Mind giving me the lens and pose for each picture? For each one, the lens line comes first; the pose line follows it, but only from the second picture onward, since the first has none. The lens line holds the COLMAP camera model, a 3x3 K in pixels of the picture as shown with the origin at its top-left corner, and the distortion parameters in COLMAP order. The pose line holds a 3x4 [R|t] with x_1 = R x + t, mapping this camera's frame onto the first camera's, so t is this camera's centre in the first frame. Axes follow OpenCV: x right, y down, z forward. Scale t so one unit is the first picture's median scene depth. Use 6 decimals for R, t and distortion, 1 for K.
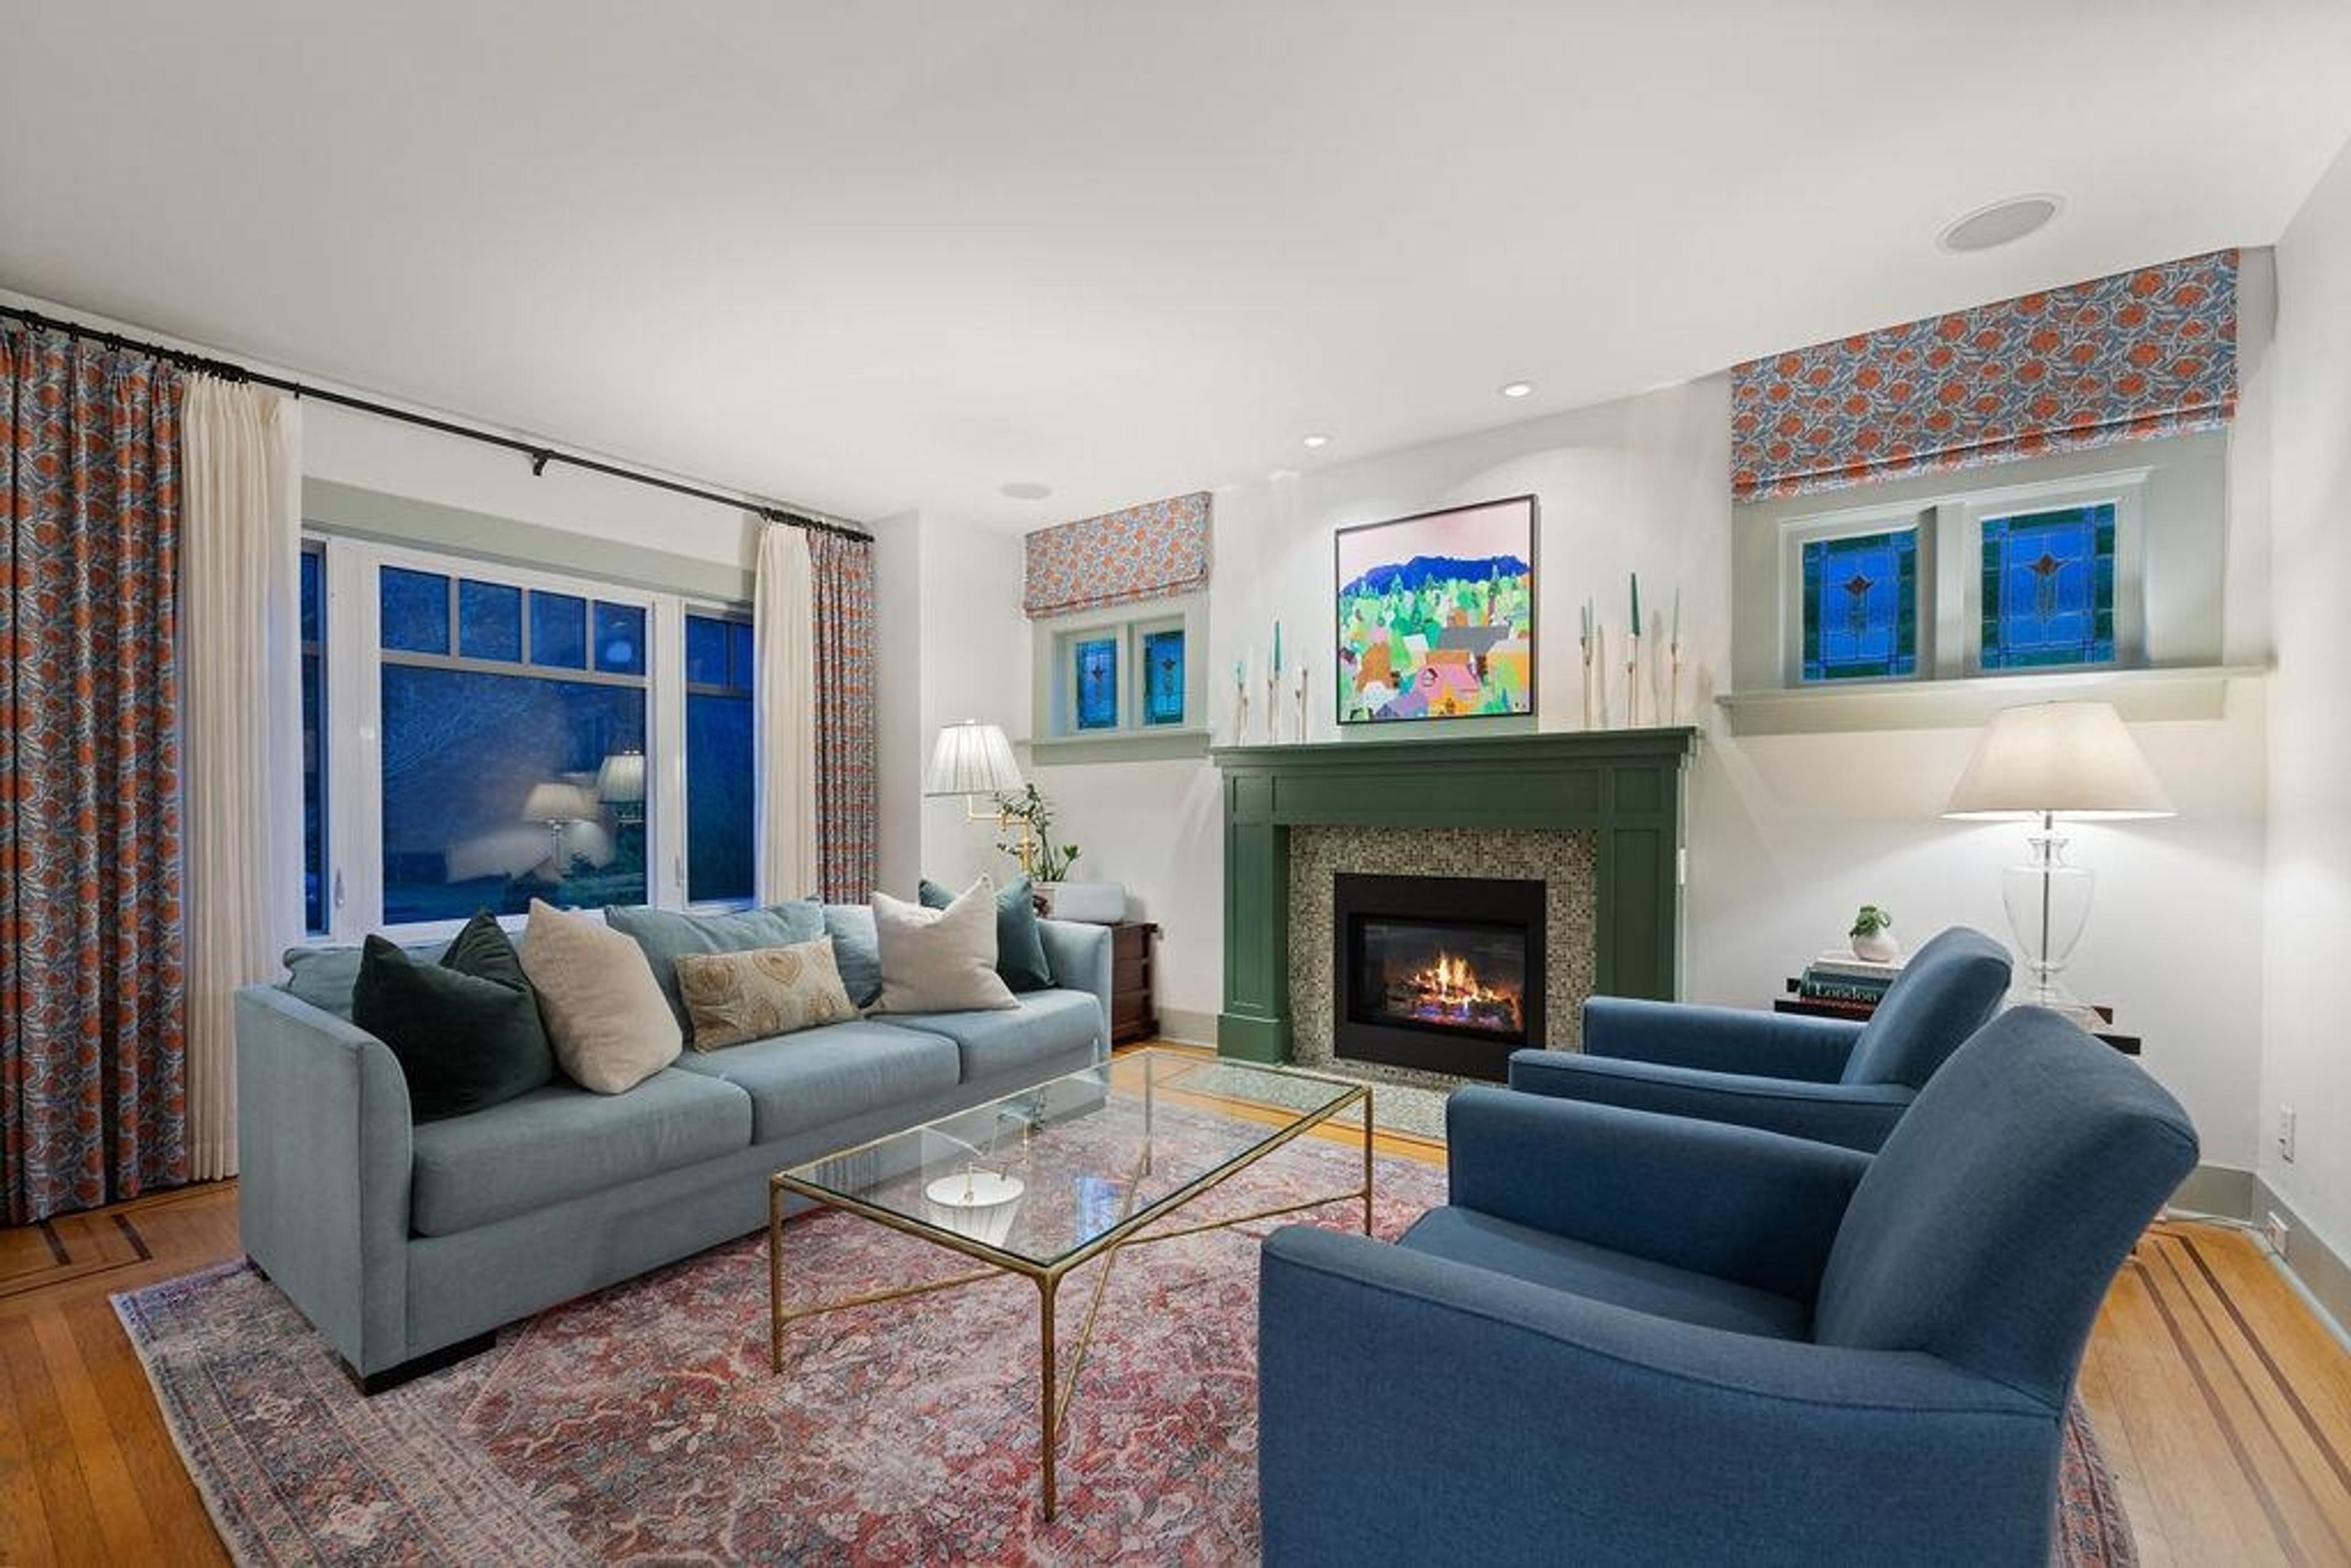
lens RADIAL K [[978.2, 0, 1179.7], [0, 978.2, 822.9], [0, 0, 1]] dist [-0.001861, -0.000474]
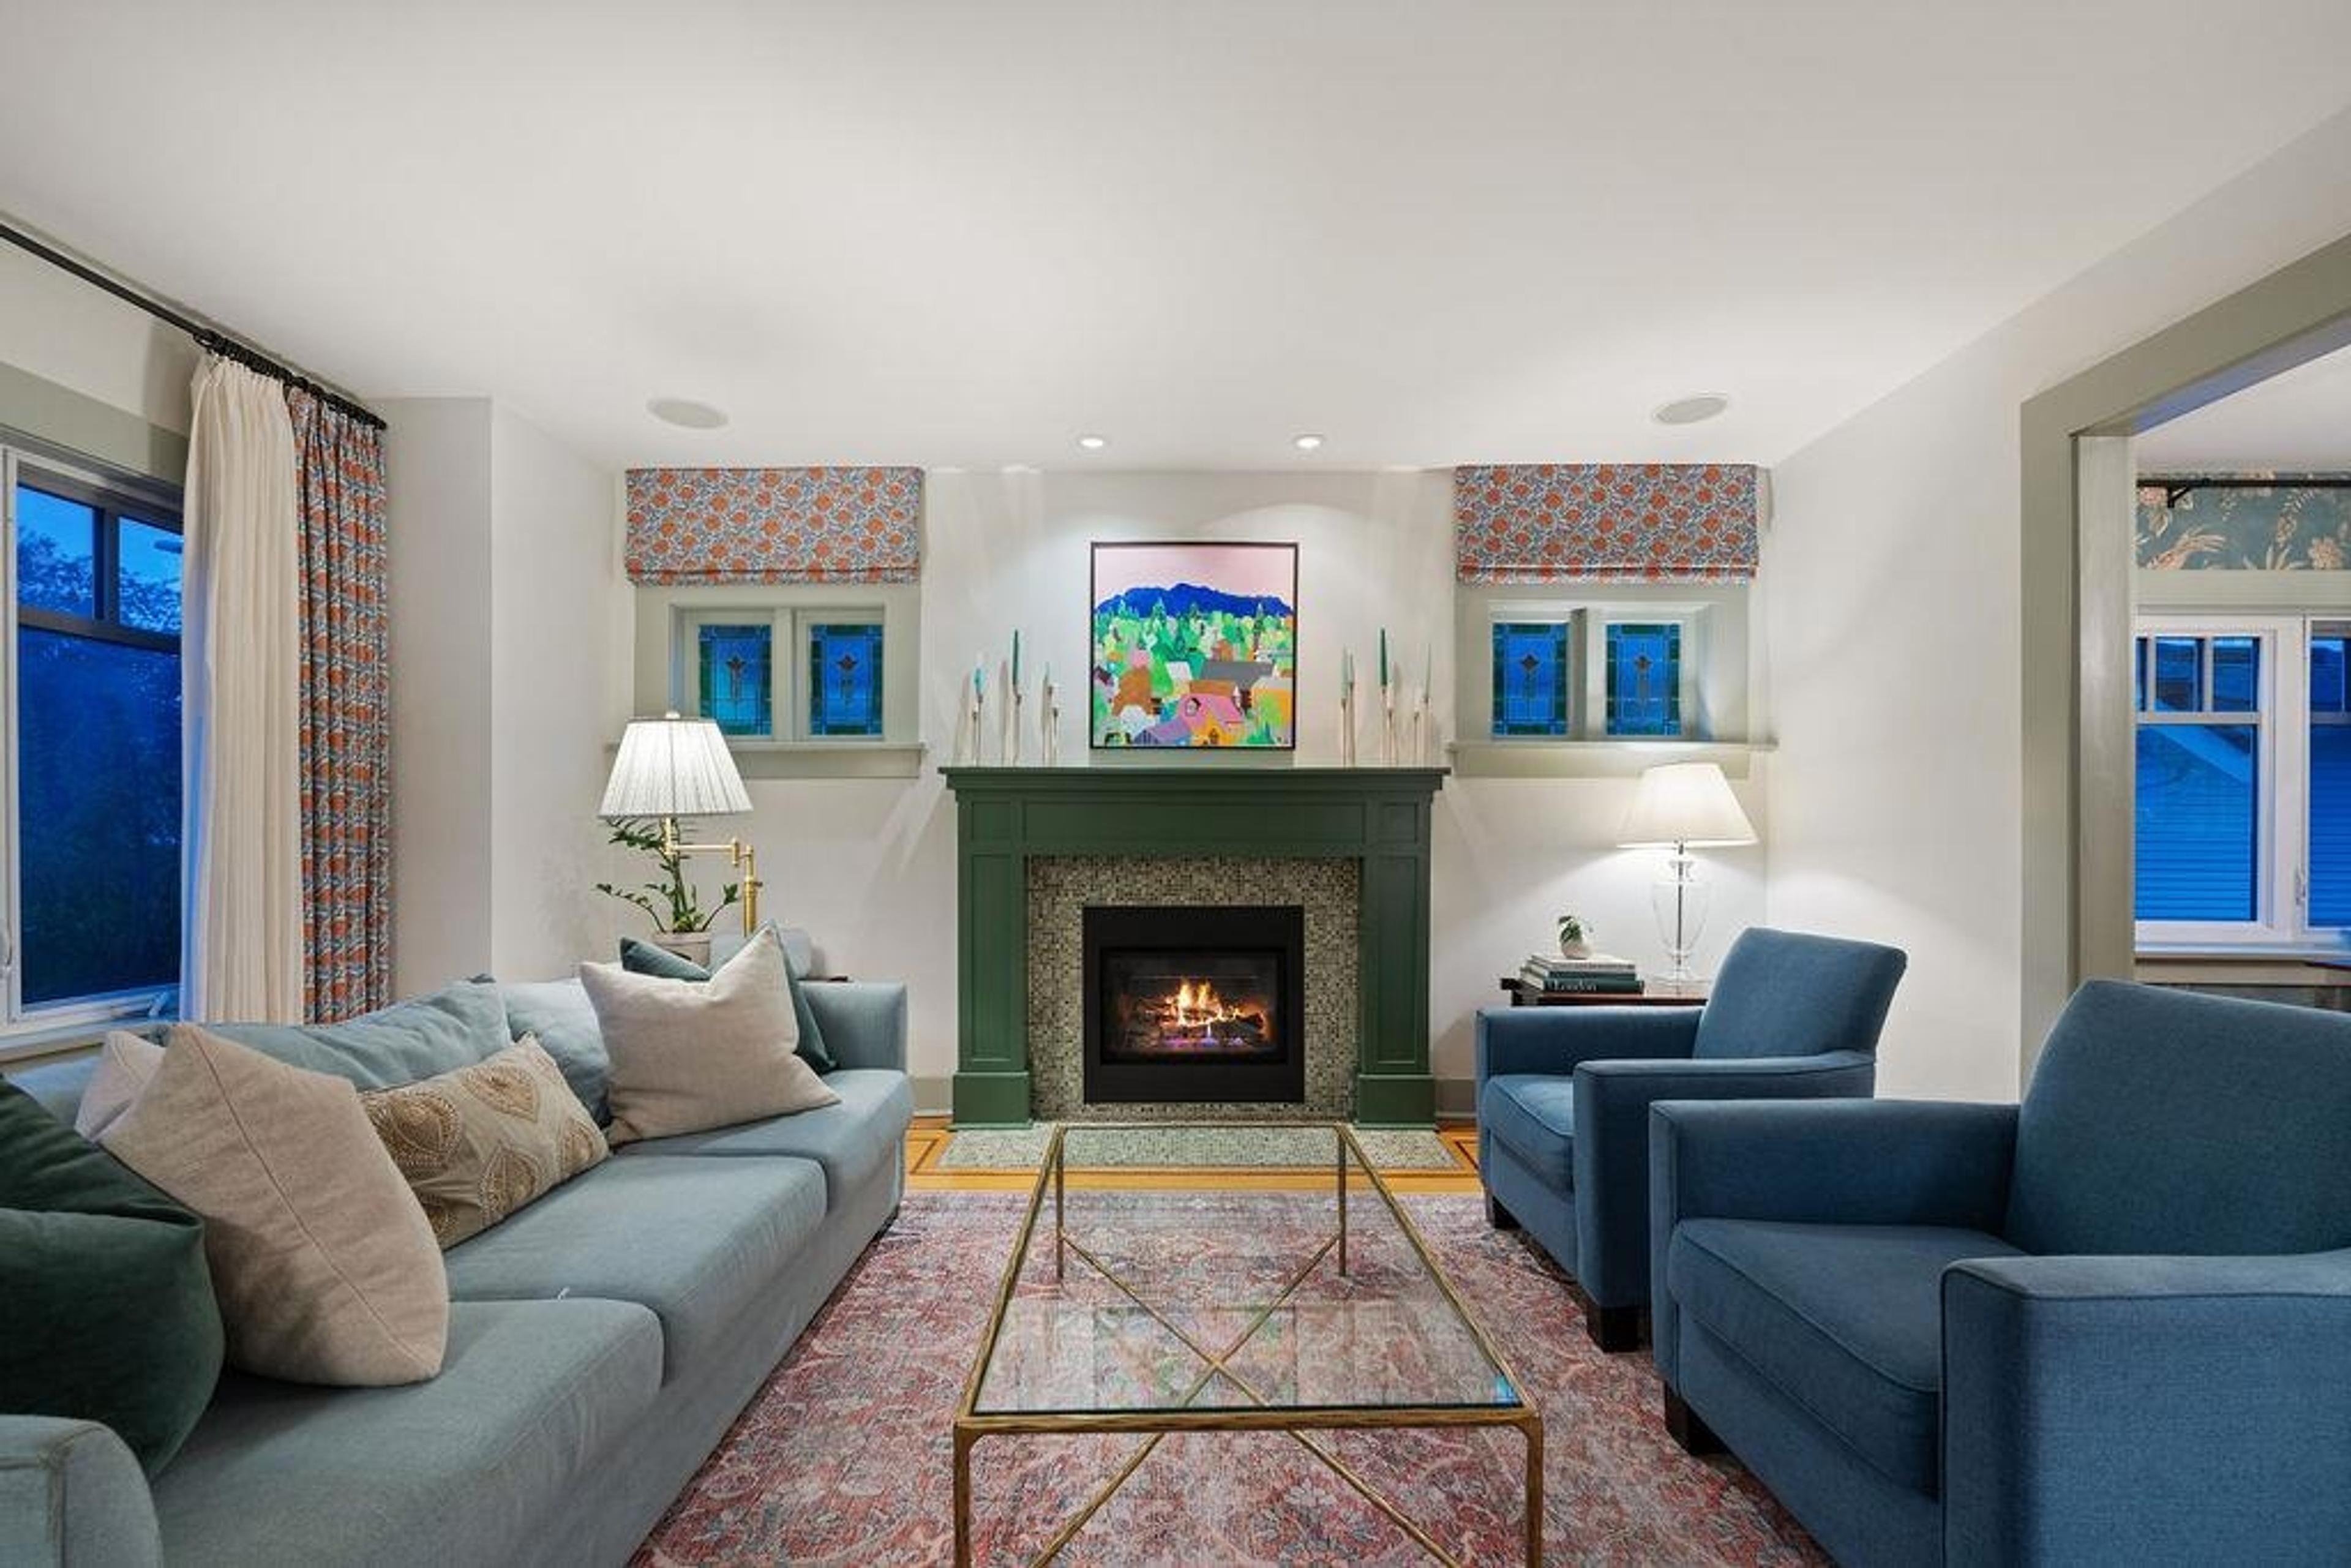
lens RADIAL K [[974.9, 0, 1173.1], [0, 974.9, 841.1], [0, 0, 1]] dist [-0.000494, -0.000357]
pose [[0.811147, 0.000844, 0.584842, -0.335851], [0.005761, 0.999939, -0.009434, -0.002234], [-0.584814, 0.011022, 0.811093, 0.204239]]
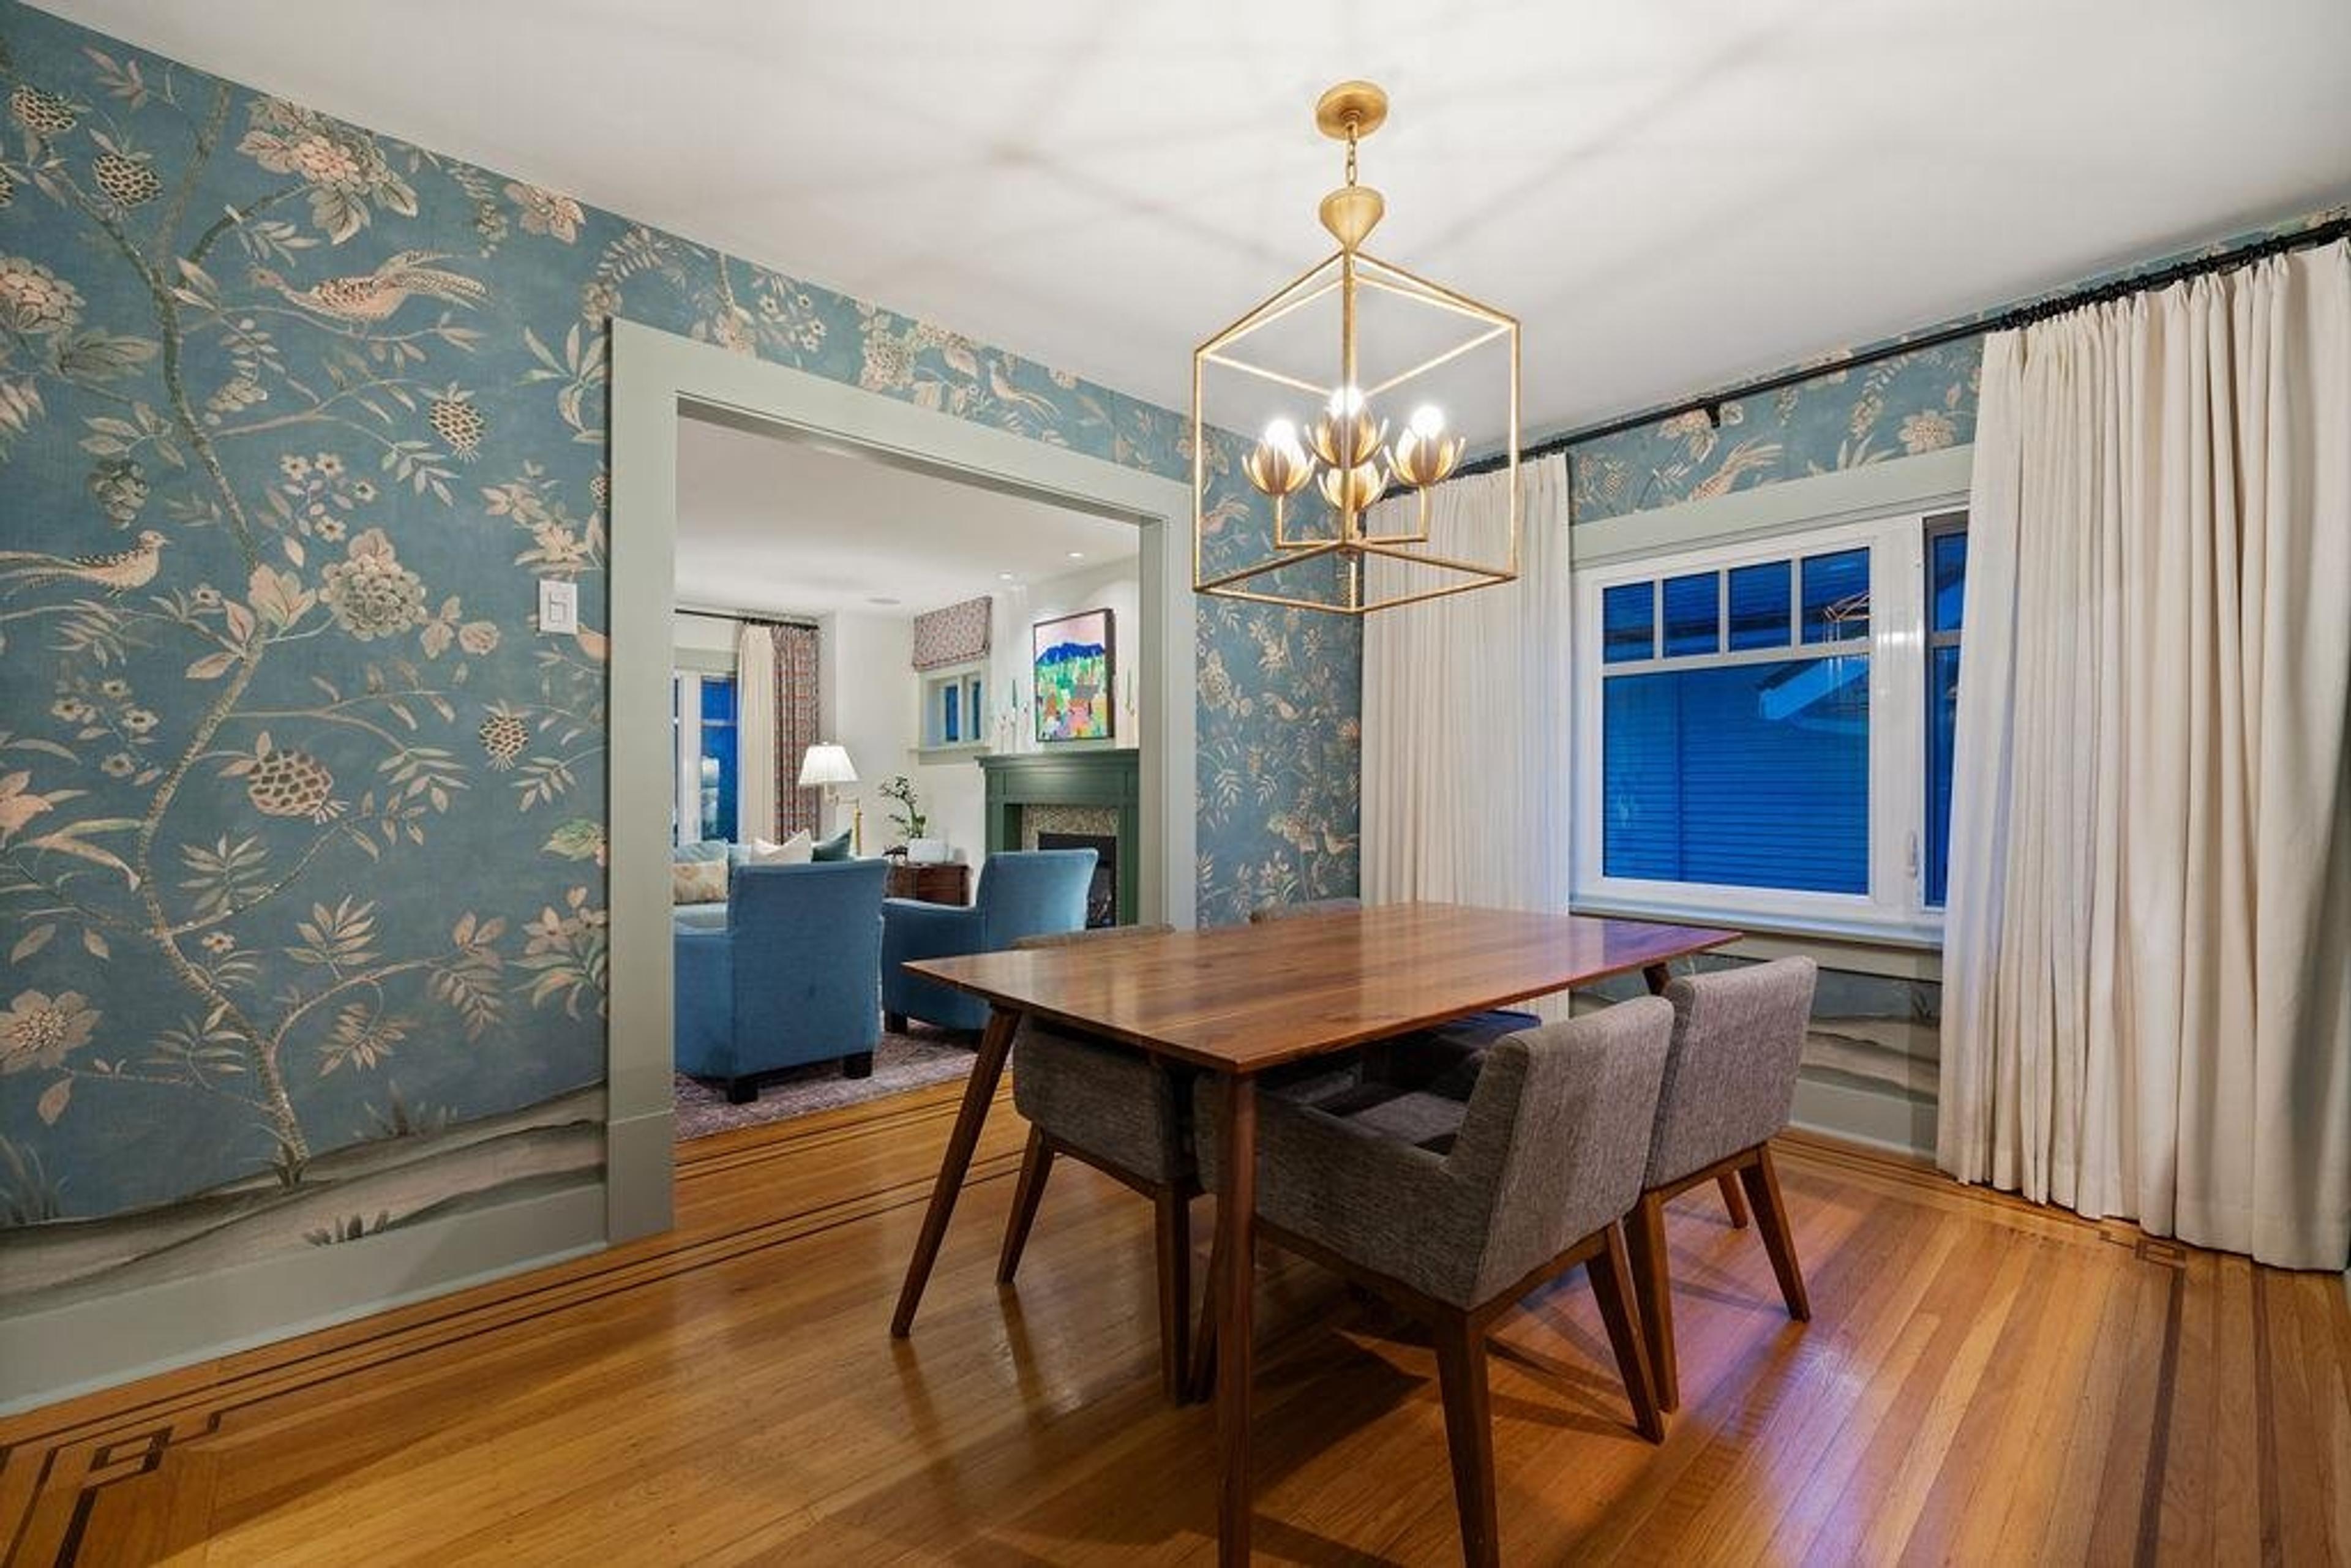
lens RADIAL K [[955.4, 0, 1175.5], [0, 955.4, 784.0], [0, 0, 1]] dist [0.000708, 0.000139]
pose [[0.978165, -0.002013, -0.207820, 0.753672], [-0.002061, 0.999810, -0.019384, 0.000378], [0.207820, 0.019389, 0.977975, -0.539097]]
